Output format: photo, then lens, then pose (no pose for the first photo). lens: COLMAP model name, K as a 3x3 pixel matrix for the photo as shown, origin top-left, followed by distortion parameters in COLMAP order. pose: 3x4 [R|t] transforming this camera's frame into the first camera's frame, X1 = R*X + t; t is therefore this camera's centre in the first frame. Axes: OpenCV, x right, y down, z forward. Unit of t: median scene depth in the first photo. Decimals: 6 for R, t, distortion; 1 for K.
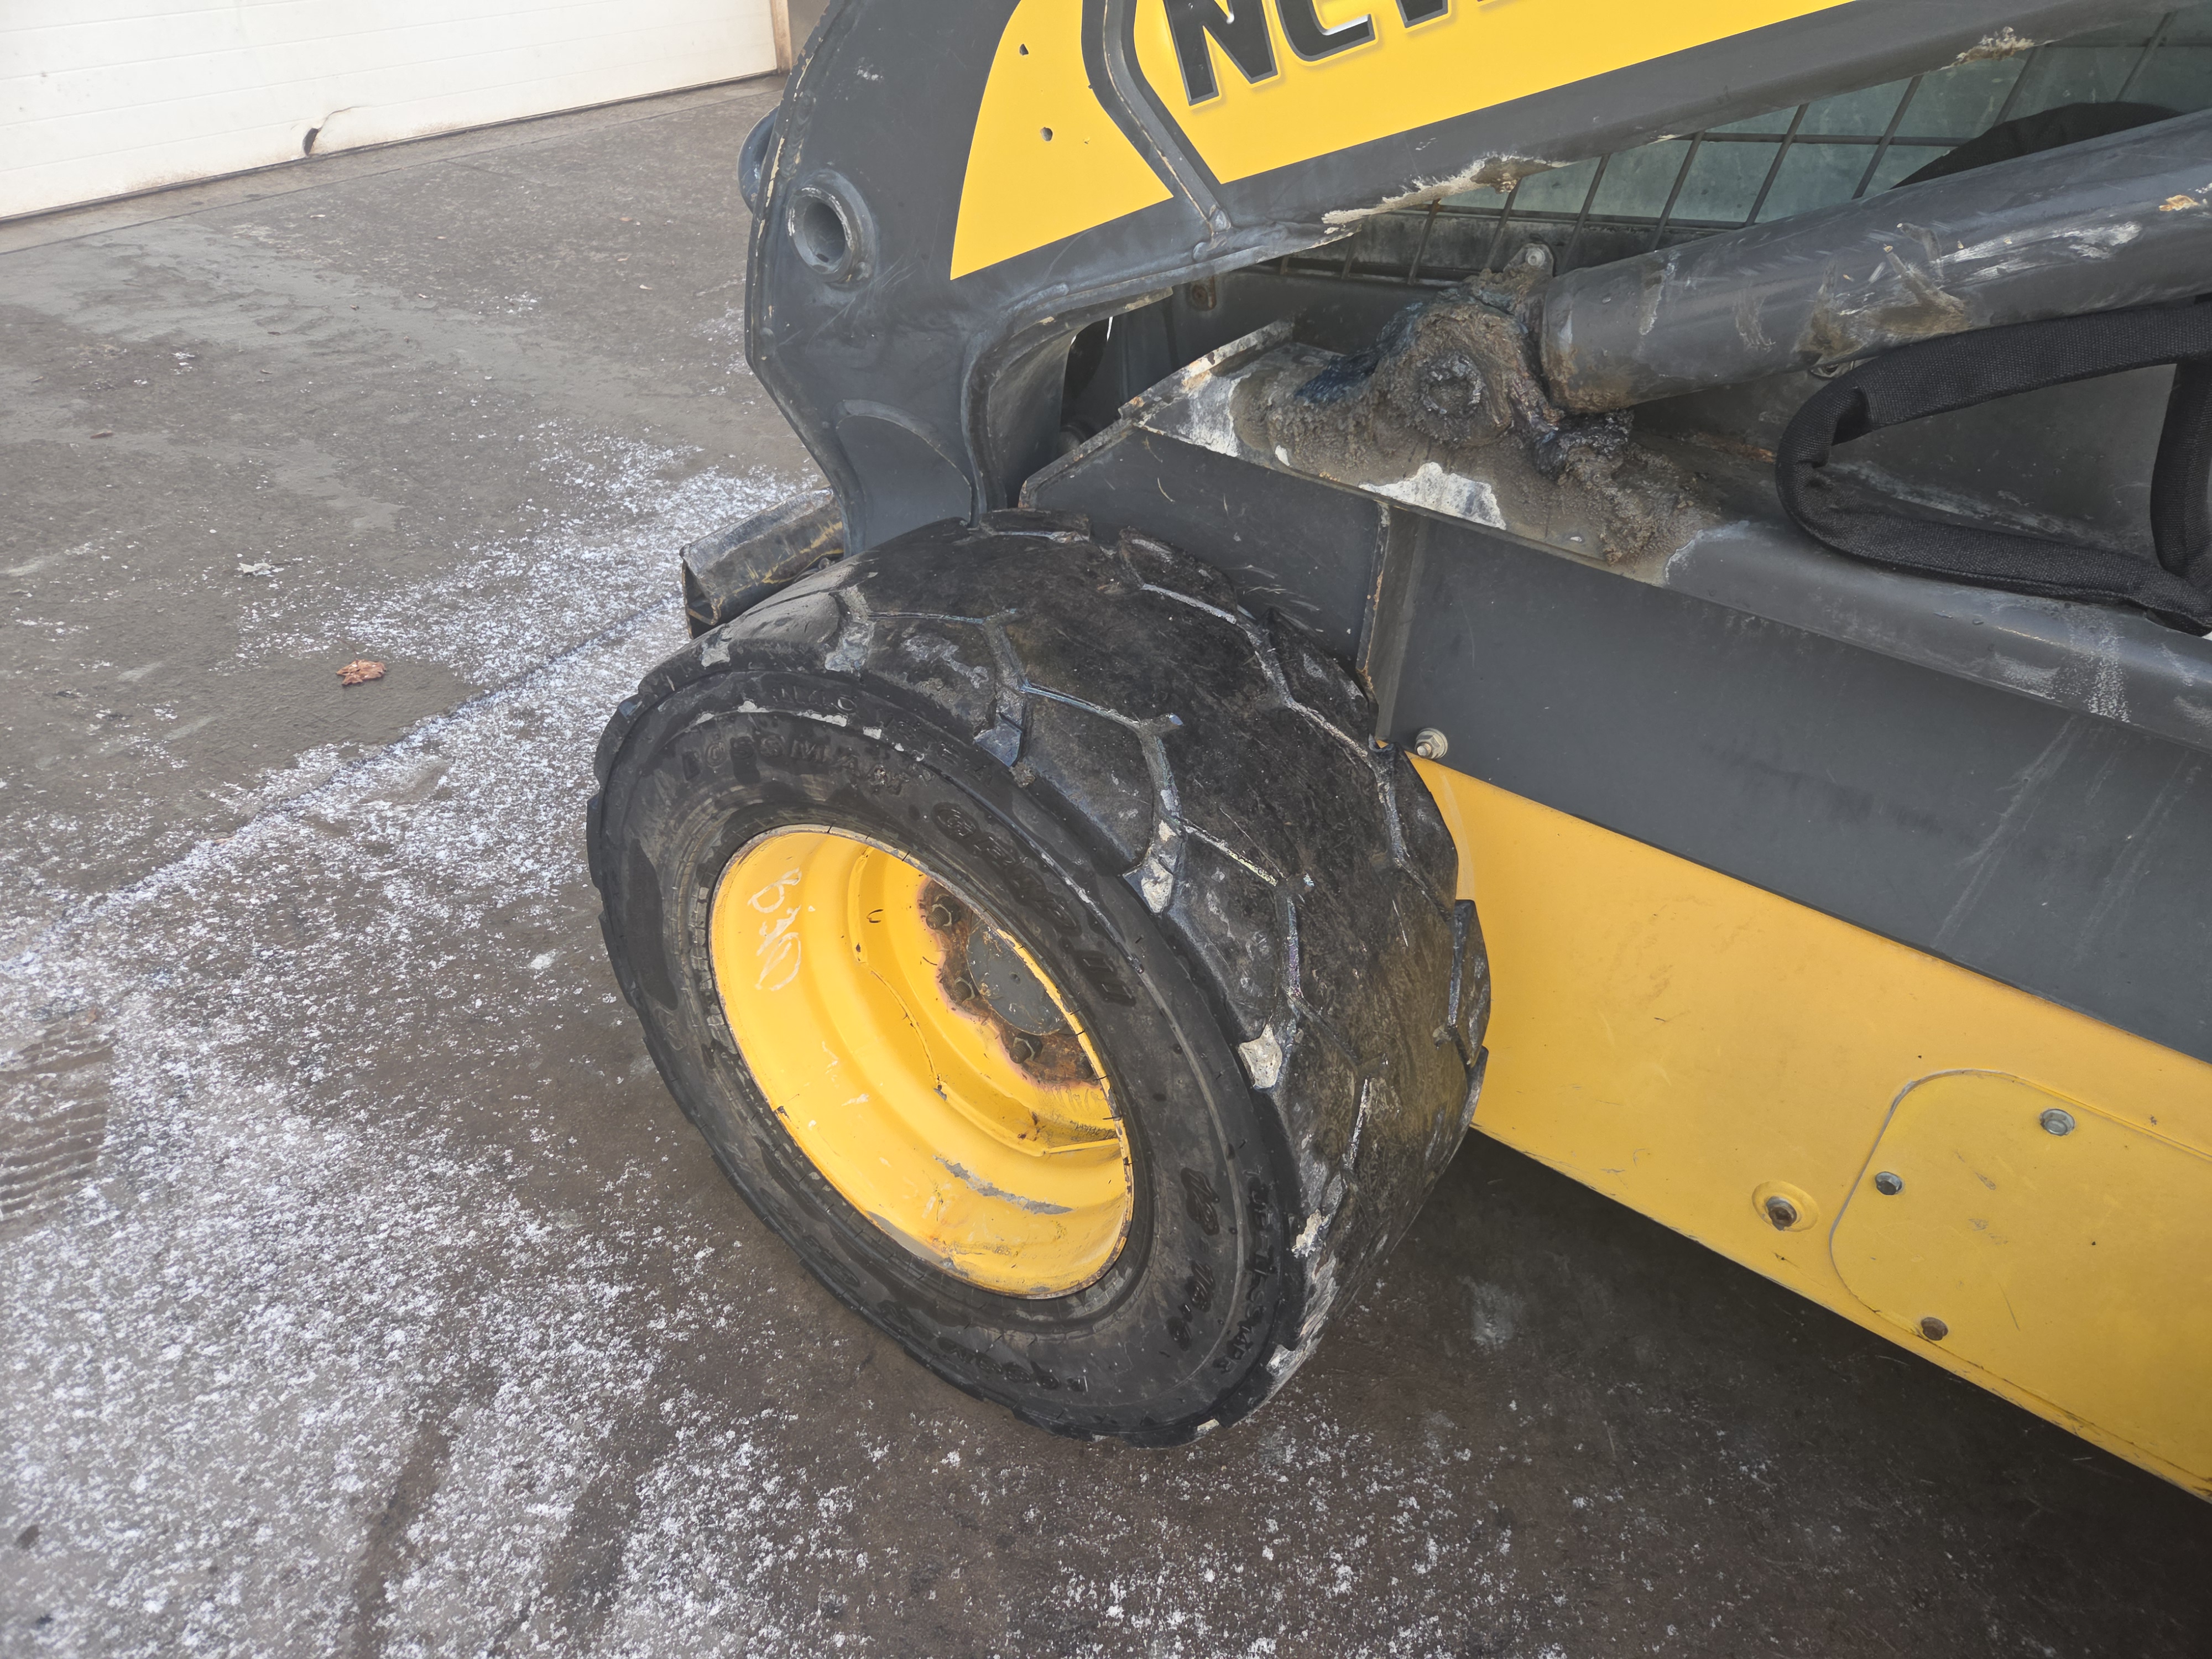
lens RADIAL K [[1470.9, 0, 1142.8], [0, 1470.9, 816.9], [0, 0, 1]] dist [0.076195, -0.050496]
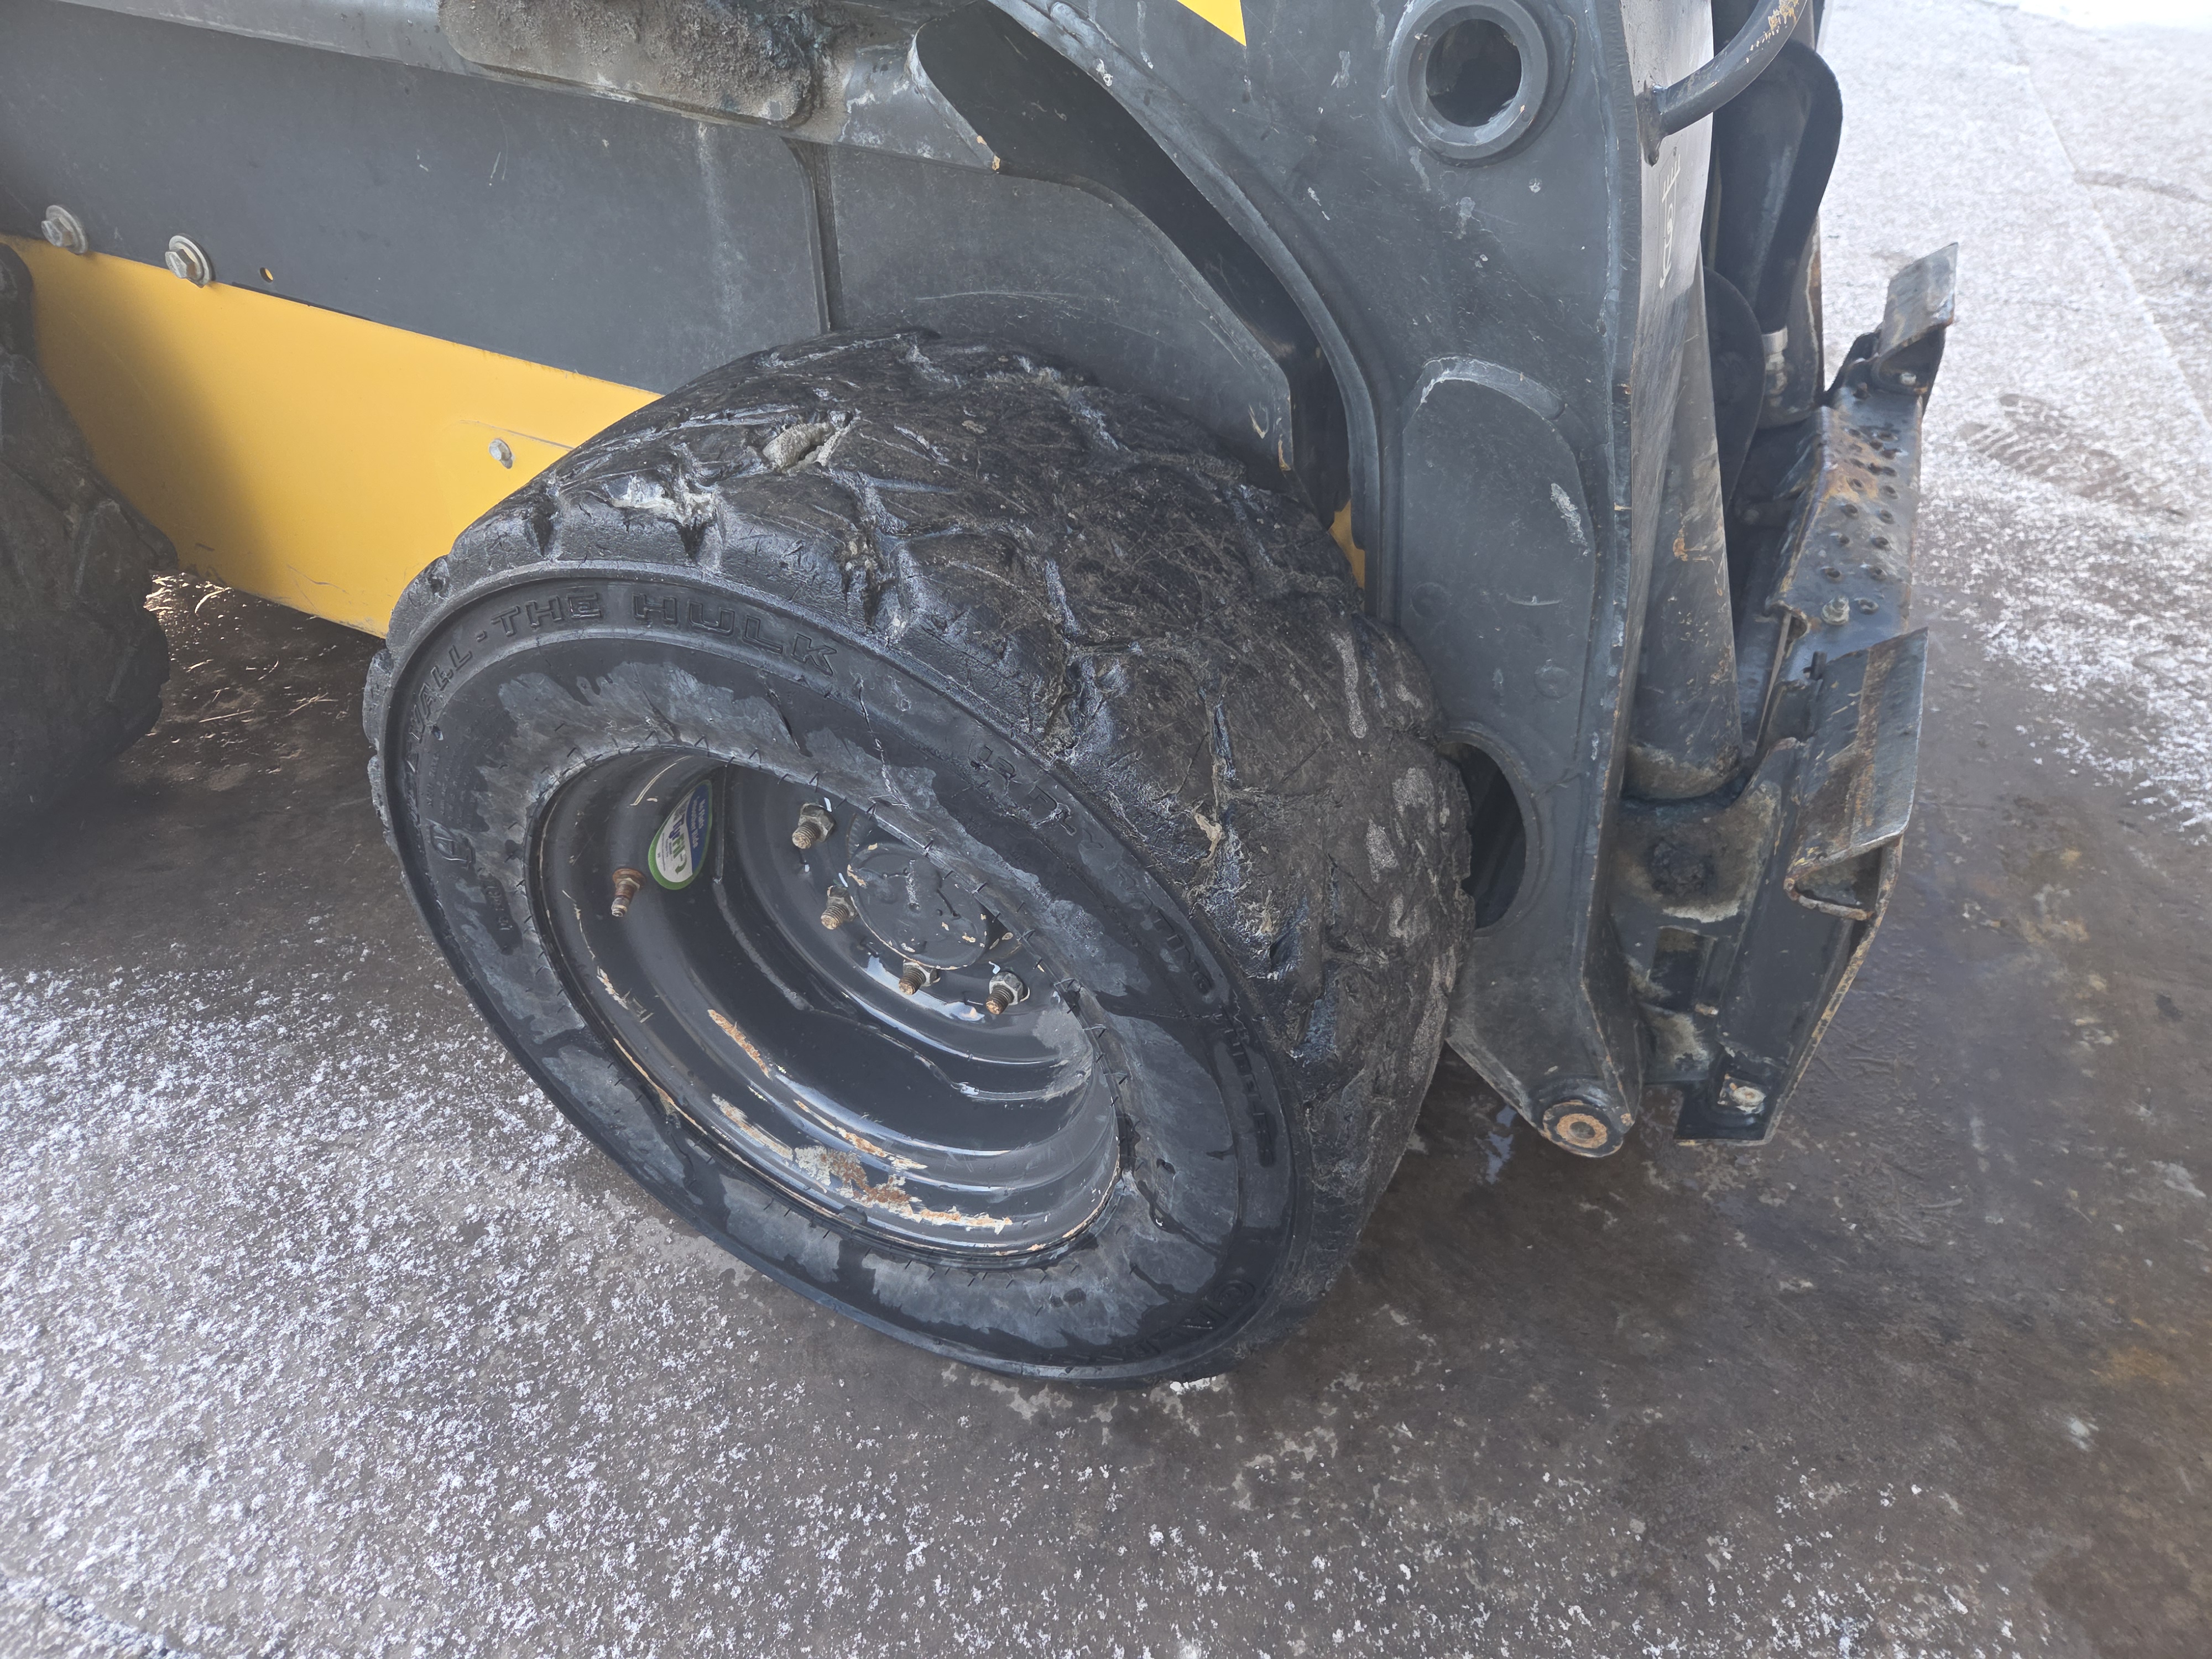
lens RADIAL K [[1483.6, 0, 1103.1], [0, 1483.6, 838.7], [0, 0, 1]] dist [0.074305, -0.051007]
pose [[-0.983473, 0.049236, -0.174234, 0.641956], [-0.158530, 0.230699, 0.960024, -1.306111], [0.087464, 0.971779, -0.219081, 2.020920]]
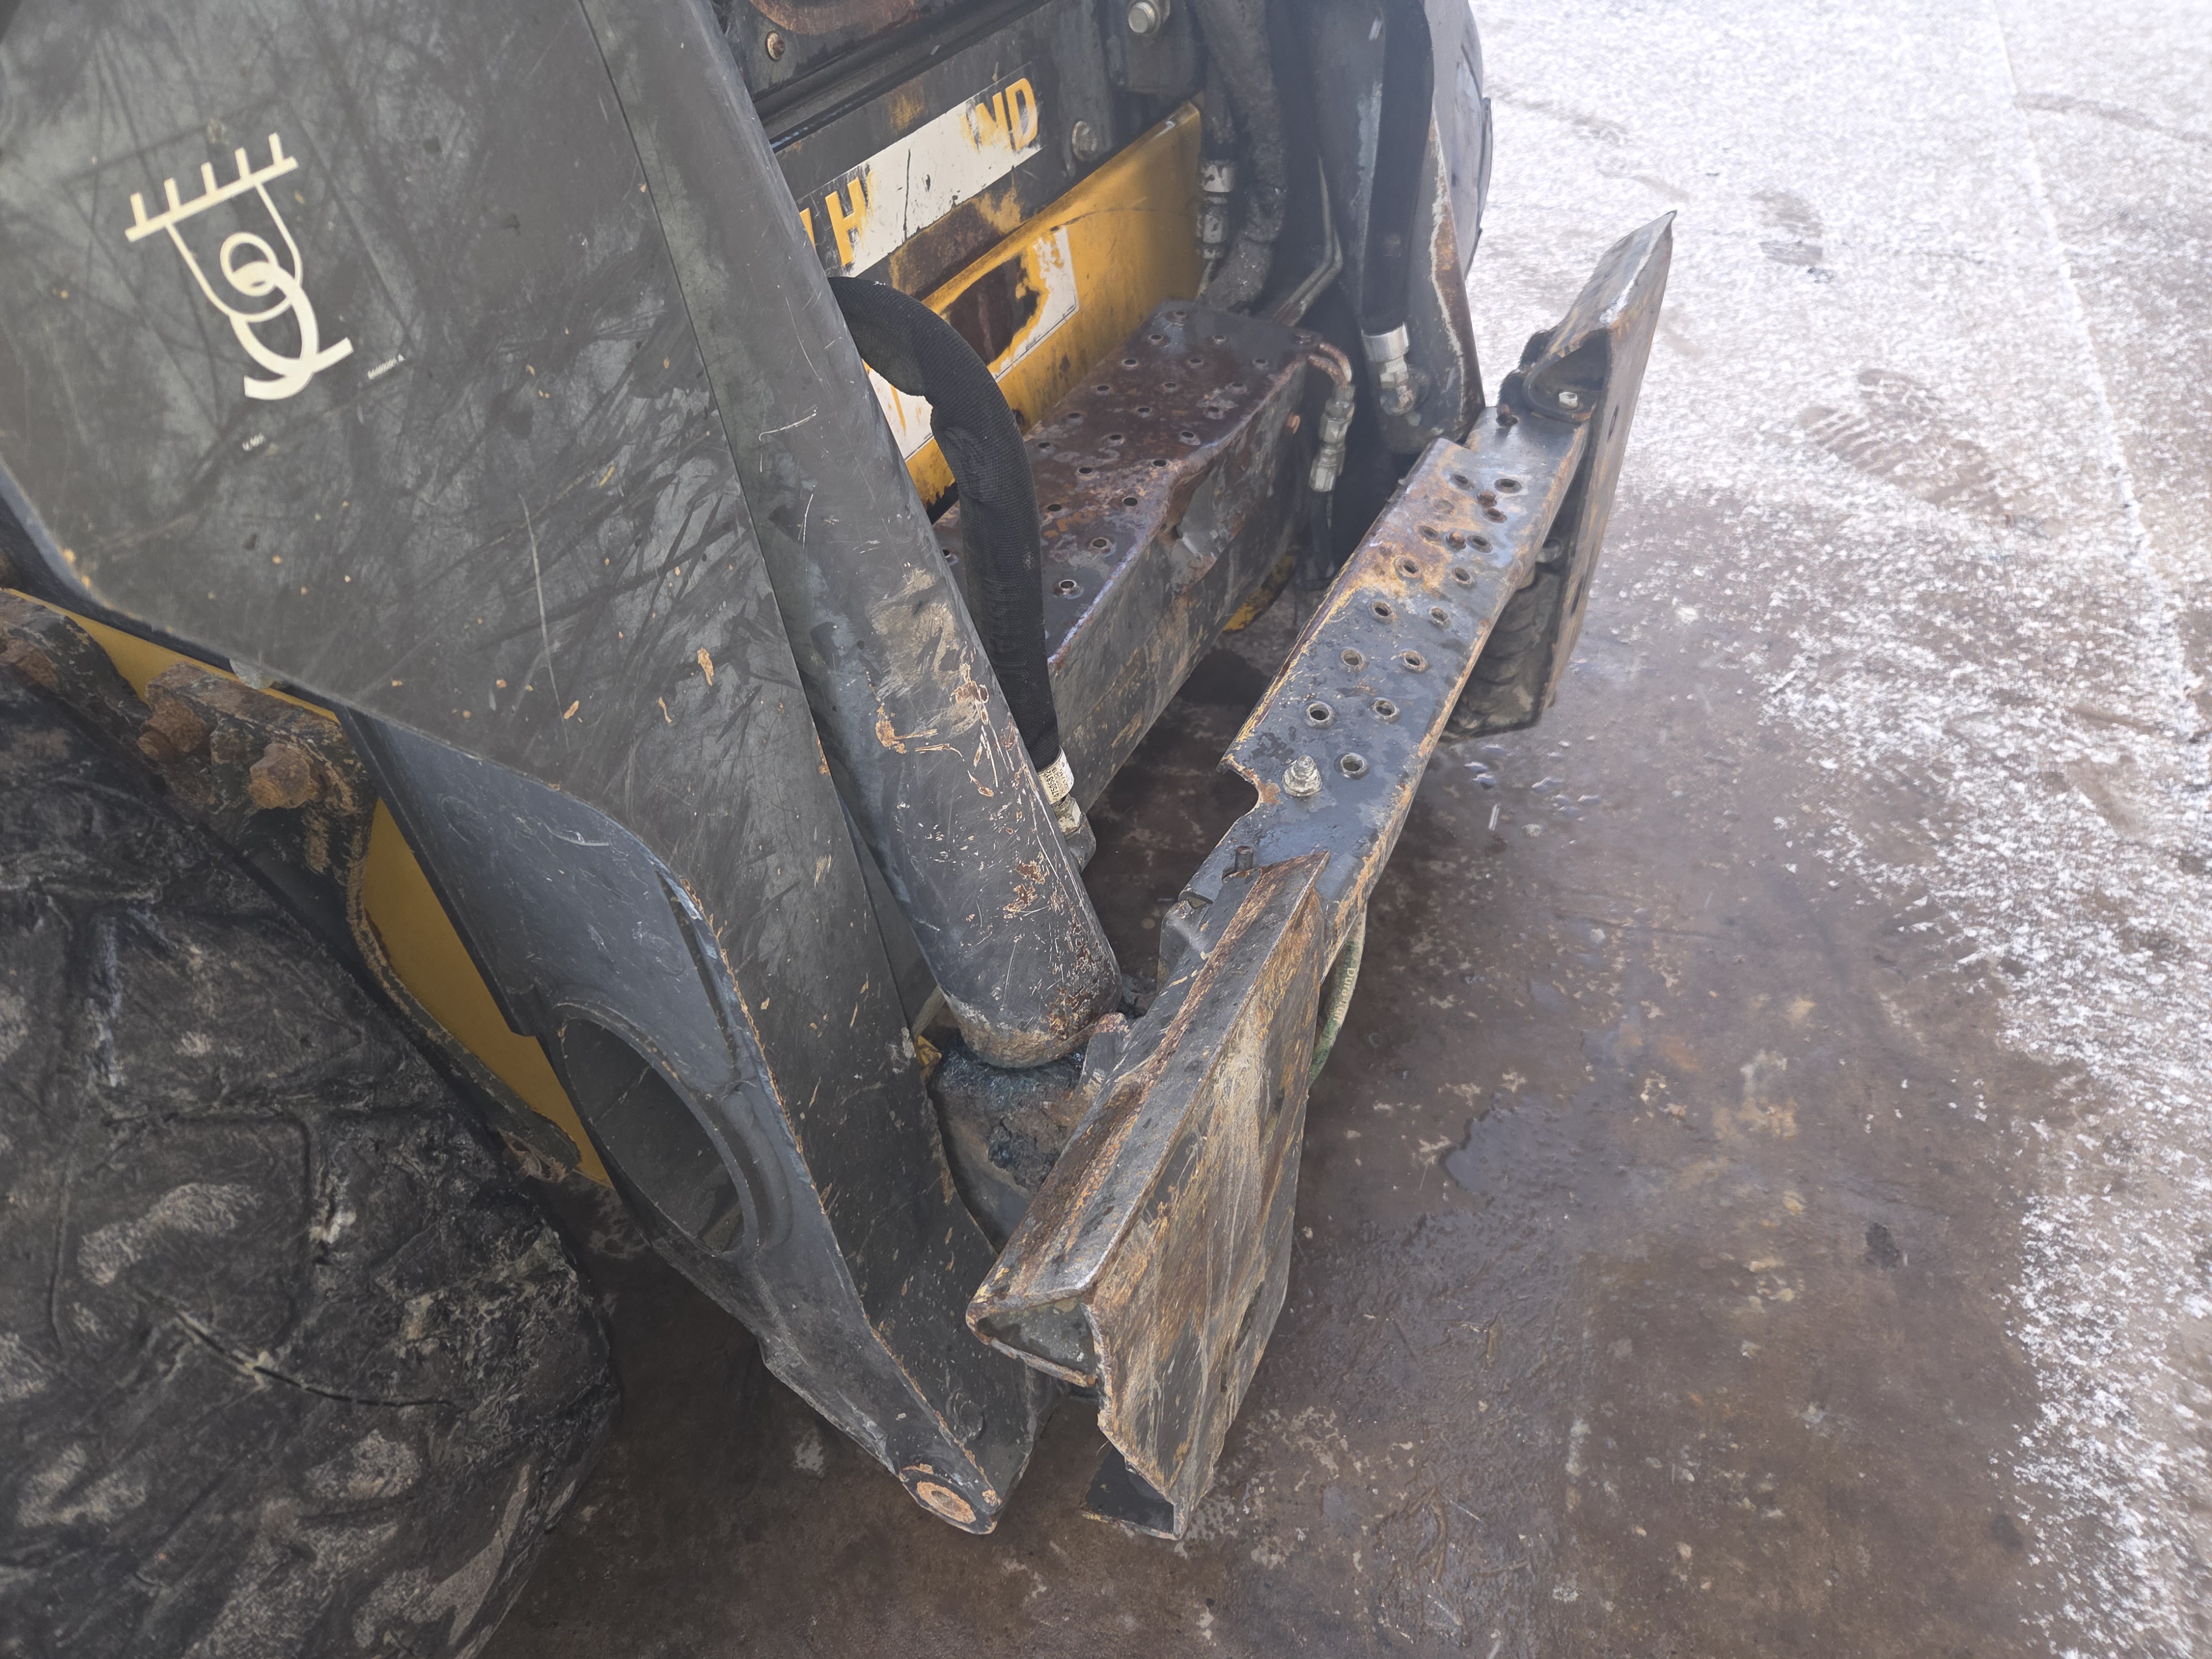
lens RADIAL K [[1483.0, 0, 1108.1], [0, 1483.0, 808.1], [0, 0, 1]] dist [0.070131, -0.049594]
pose [[-0.988127, 0.049133, -0.145573, 0.169241], [-0.132852, 0.202695, 0.970188, -1.109853], [0.077175, 0.978009, -0.193761, 1.842025]]
